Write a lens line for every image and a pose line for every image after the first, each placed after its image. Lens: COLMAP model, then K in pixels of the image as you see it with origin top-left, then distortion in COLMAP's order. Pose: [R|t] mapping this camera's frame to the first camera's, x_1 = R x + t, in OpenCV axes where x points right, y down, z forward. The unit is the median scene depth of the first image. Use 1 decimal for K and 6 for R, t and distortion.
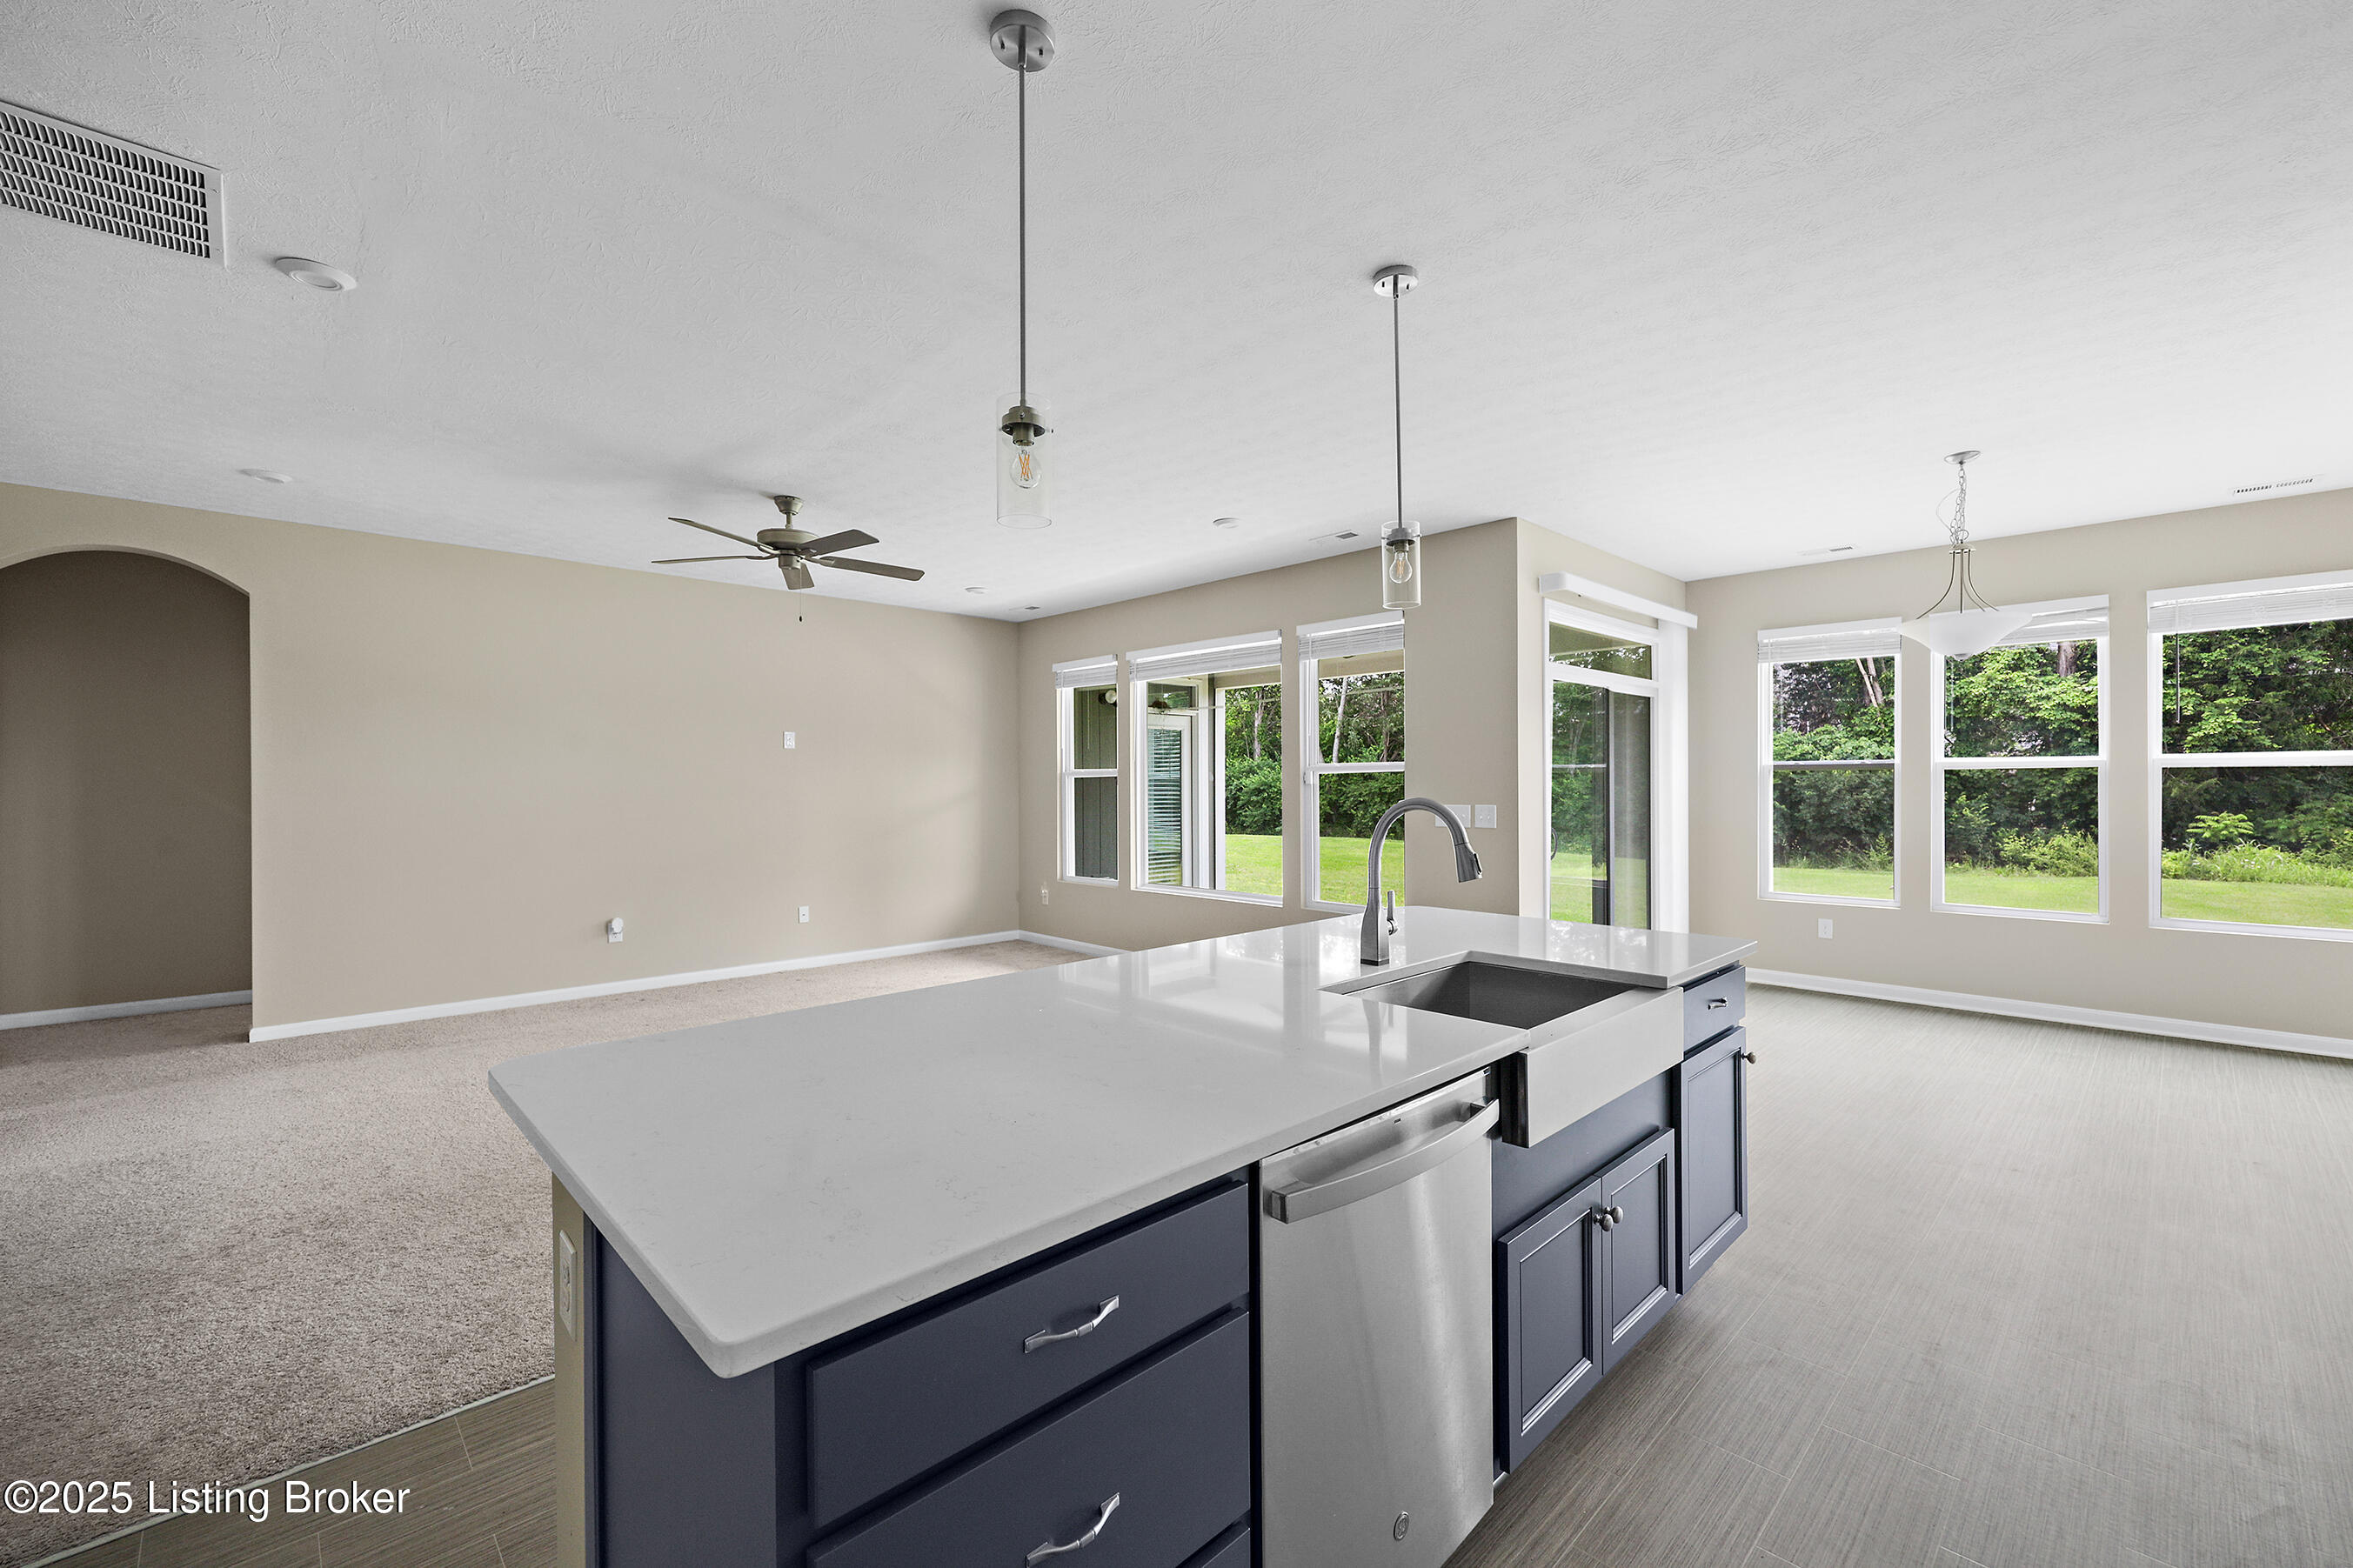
lens RADIAL K [[957.0, 0, 1193.2], [0, 957.0, 781.2], [0, 0, 1]] dist [0.000168, -0.000008]
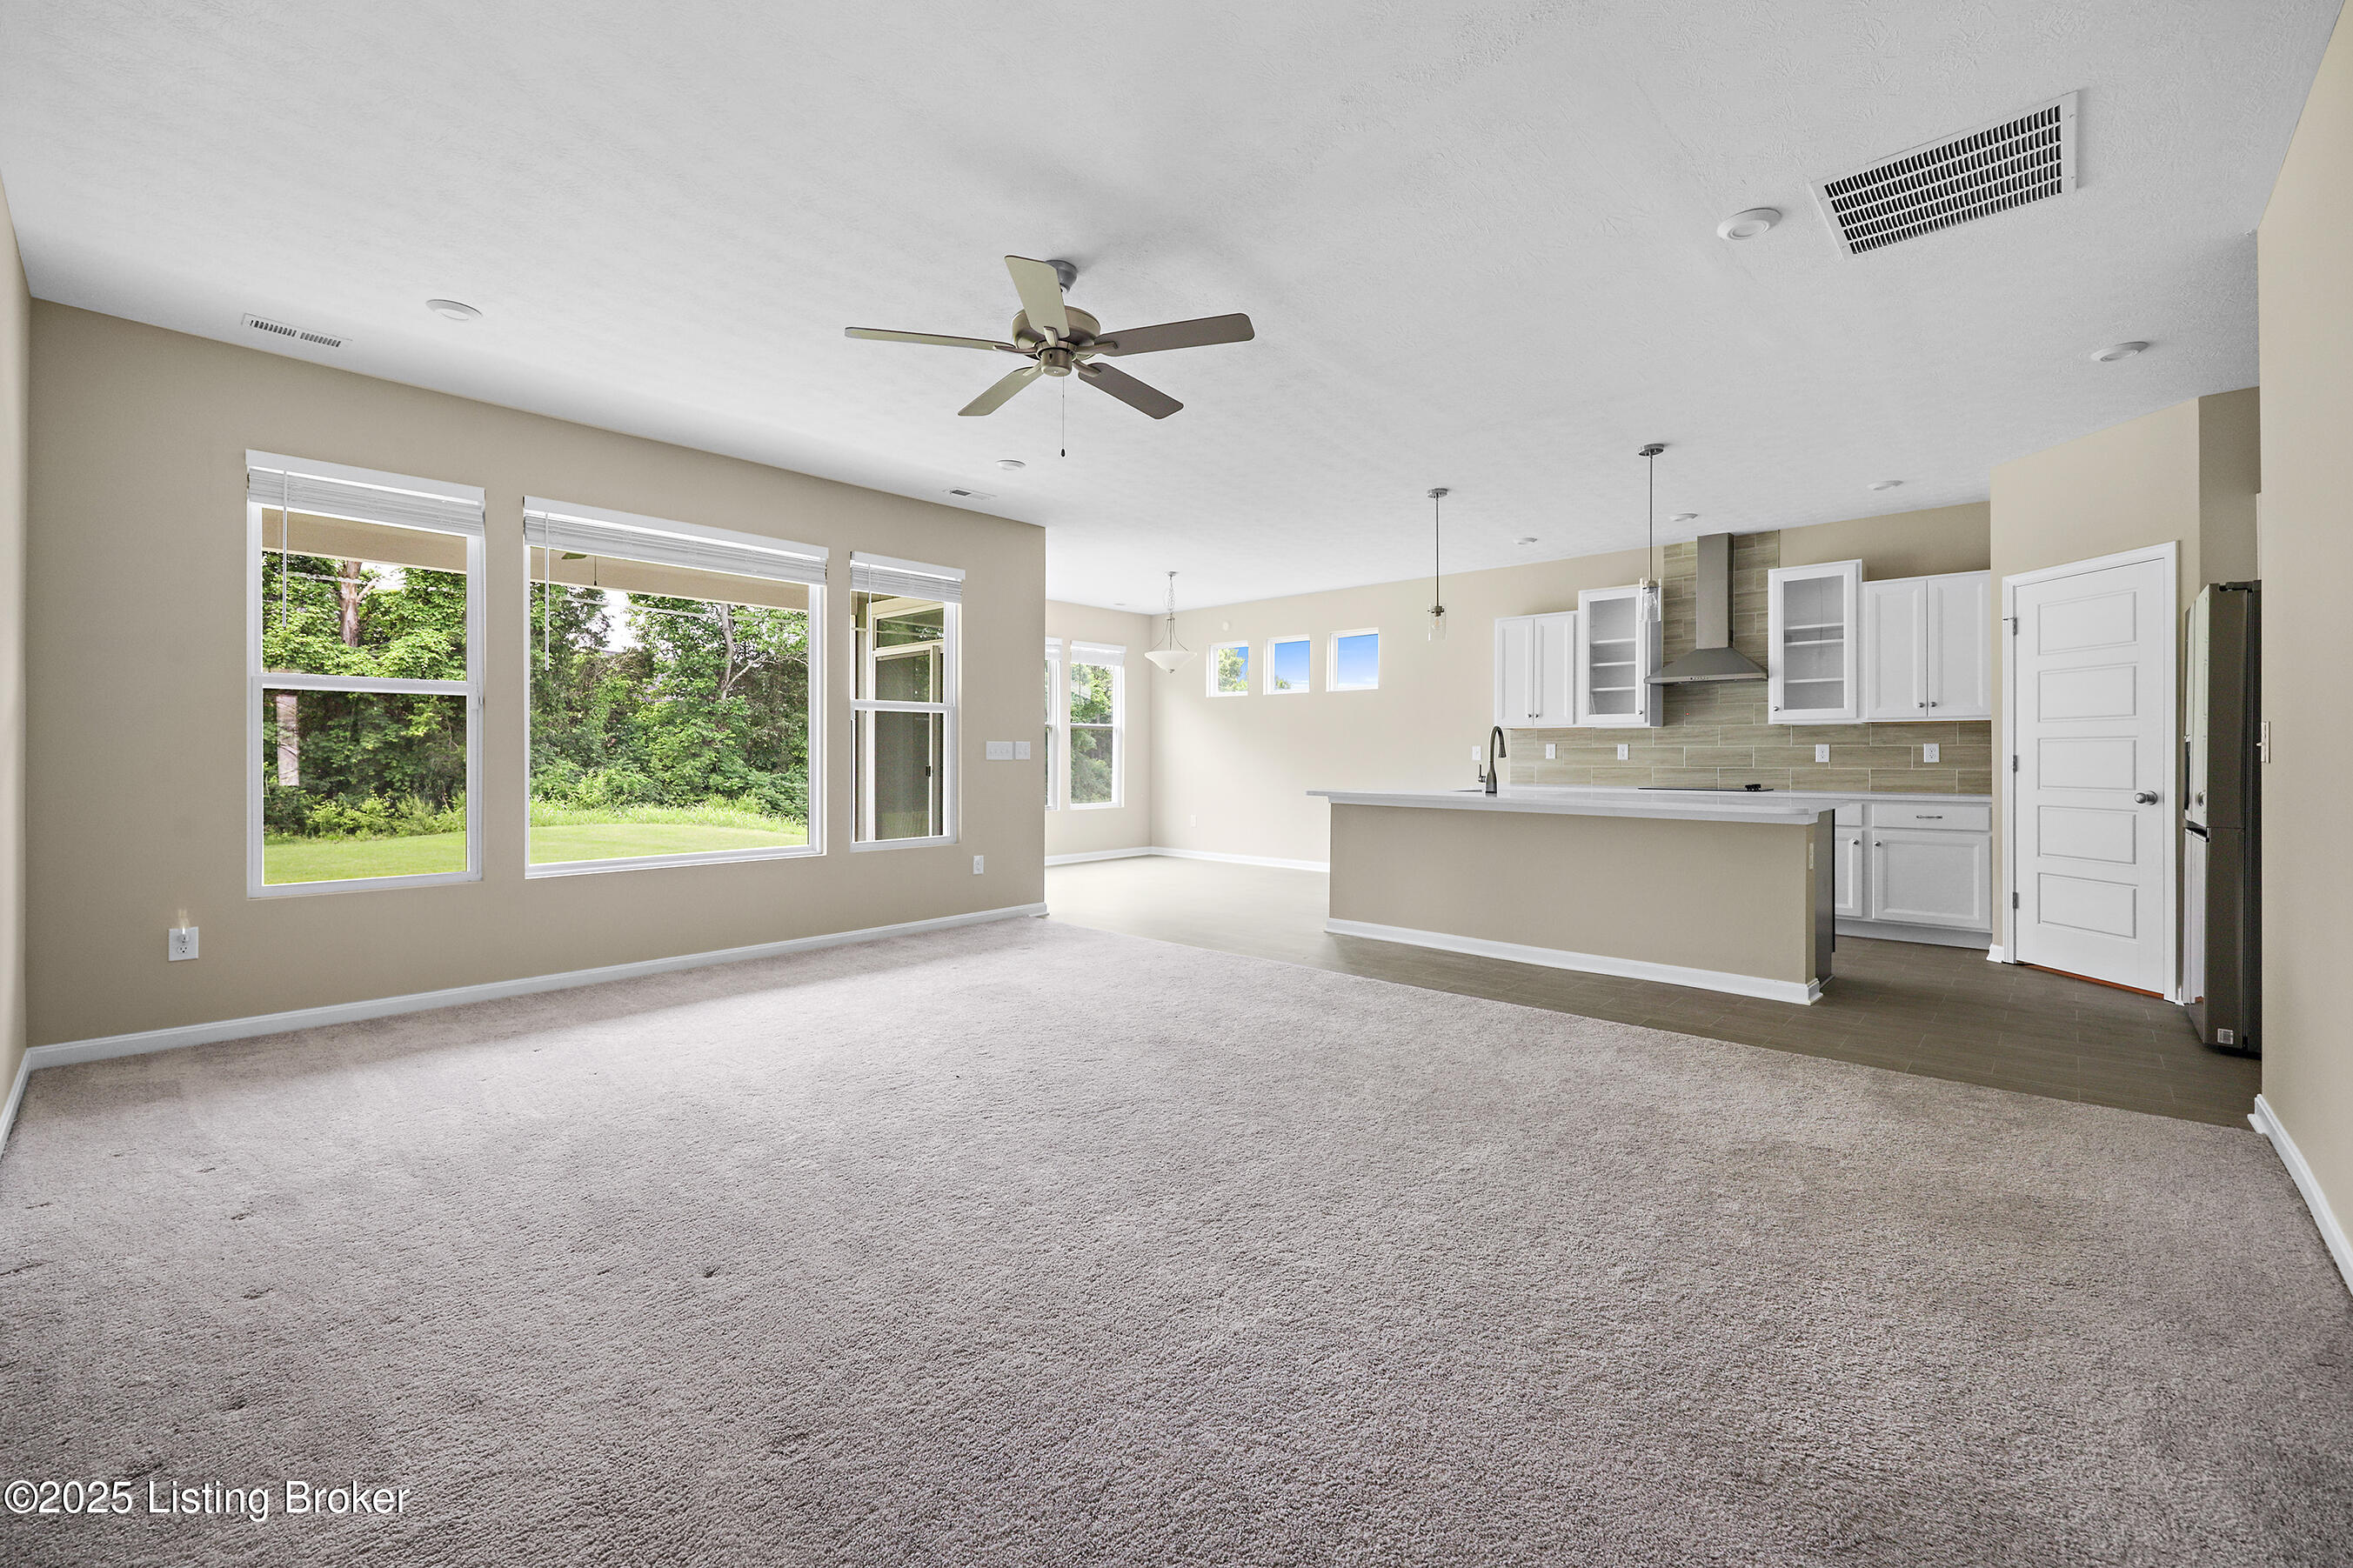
lens RADIAL K [[956.5, 0, 1183.0], [0, 956.5, 752.2], [0, 0, 1]] dist [0.000499, 0.000088]
pose [[-0.058325, 0.000914, 0.998297, -0.188604], [0.000541, 0.999999, -0.000884, 0.006588], [-0.998298, 0.000489, -0.058325, 0.173102]]
